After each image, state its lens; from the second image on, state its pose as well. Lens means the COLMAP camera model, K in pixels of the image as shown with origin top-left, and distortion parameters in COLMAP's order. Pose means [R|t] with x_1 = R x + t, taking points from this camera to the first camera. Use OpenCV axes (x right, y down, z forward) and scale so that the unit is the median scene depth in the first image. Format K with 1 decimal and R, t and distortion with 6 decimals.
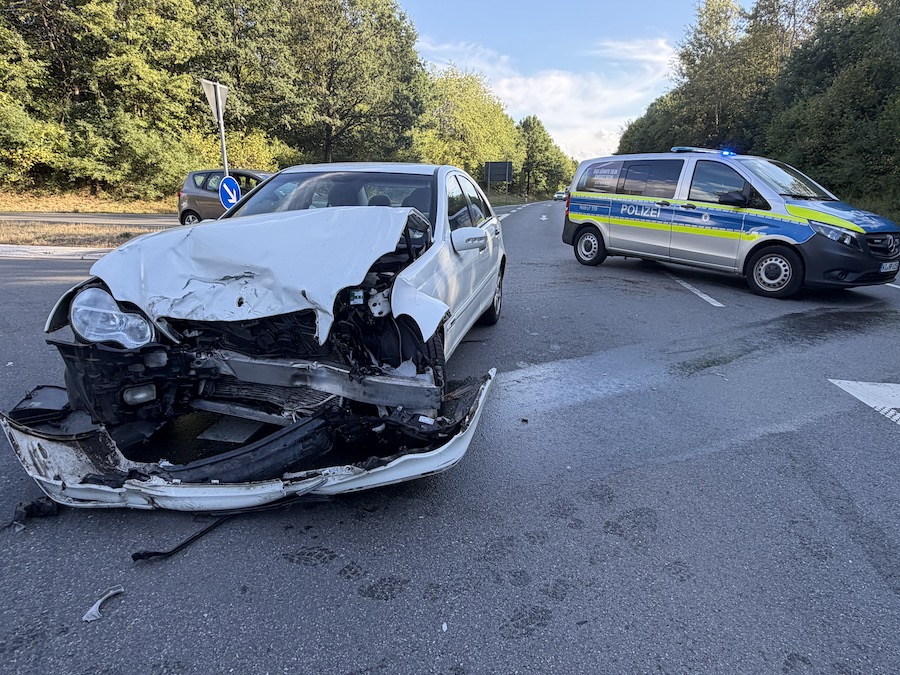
lens RADIAL K [[543.7, 0, 448.0], [0, 543.7, 336.3], [0, 0, 1]] dist [-0.004222, -0.000613]
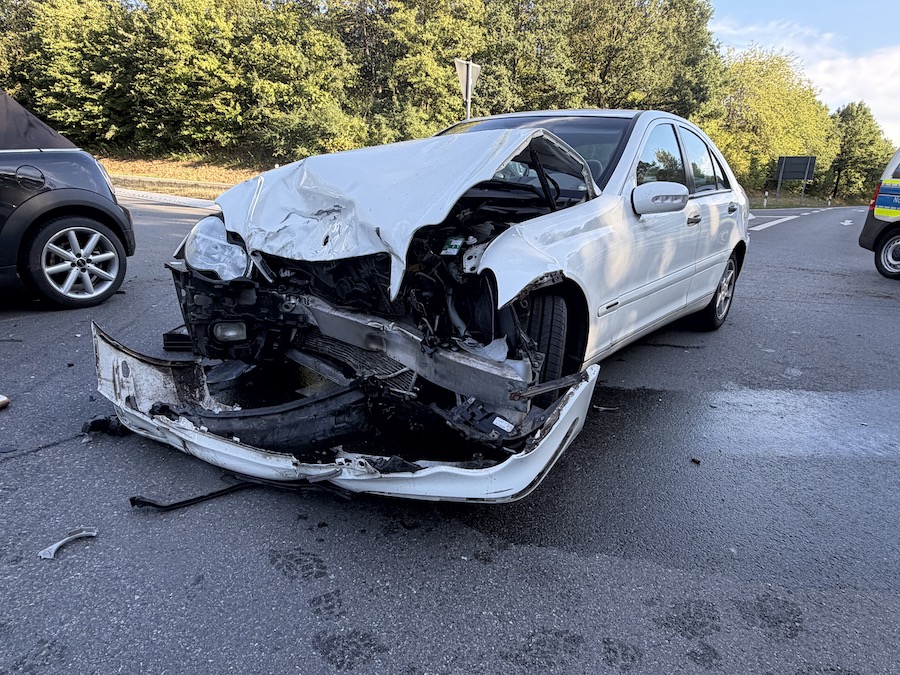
lens RADIAL K [[543.7, 0, 444.5], [0, 543.7, 332.5], [0, 0, 1]] dist [-0.004222, -0.000613]
pose [[0.891351, 0.146404, -0.429022, 0.106225], [-0.146101, 0.988690, 0.033847, 0.014596], [0.429126, 0.032511, 0.902660, 0.198761]]
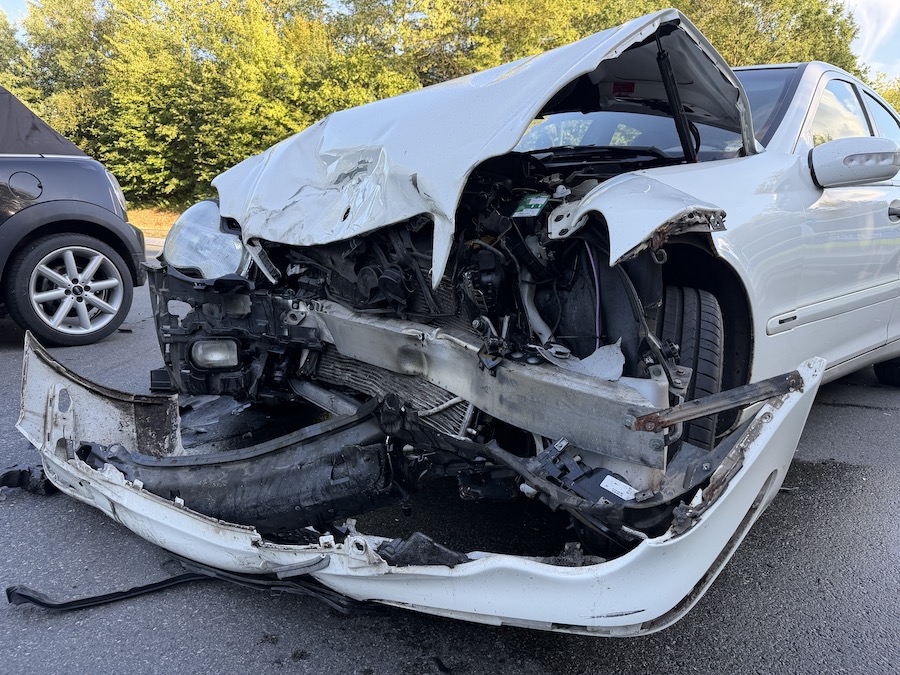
lens RADIAL K [[631.1, 0, 450.0], [0, 631.1, 337.8], [0, 0, 1]] dist [0.041125, -0.052315]
pose [[0.826770, 0.101309, -0.553342, 0.061014], [-0.161529, 0.984980, -0.061011, 0.057126], [0.538850, 0.139822, 0.830717, 0.324842]]
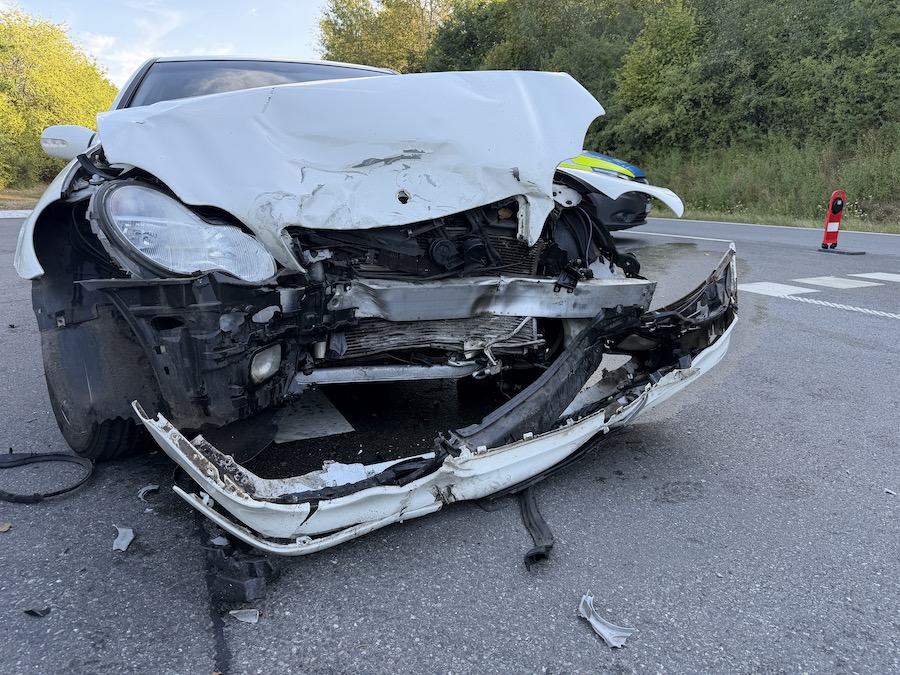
lens RADIAL K [[631.1, 0, 445.2], [0, 631.1, 338.8], [0, 0, 1]] dist [0.041125, -0.052315]
pose [[0.837288, -0.151939, 0.525227, -0.484795], [0.160329, 0.986613, 0.029824, 0.058917], [-0.522727, 0.059238, 0.850439, 0.205356]]
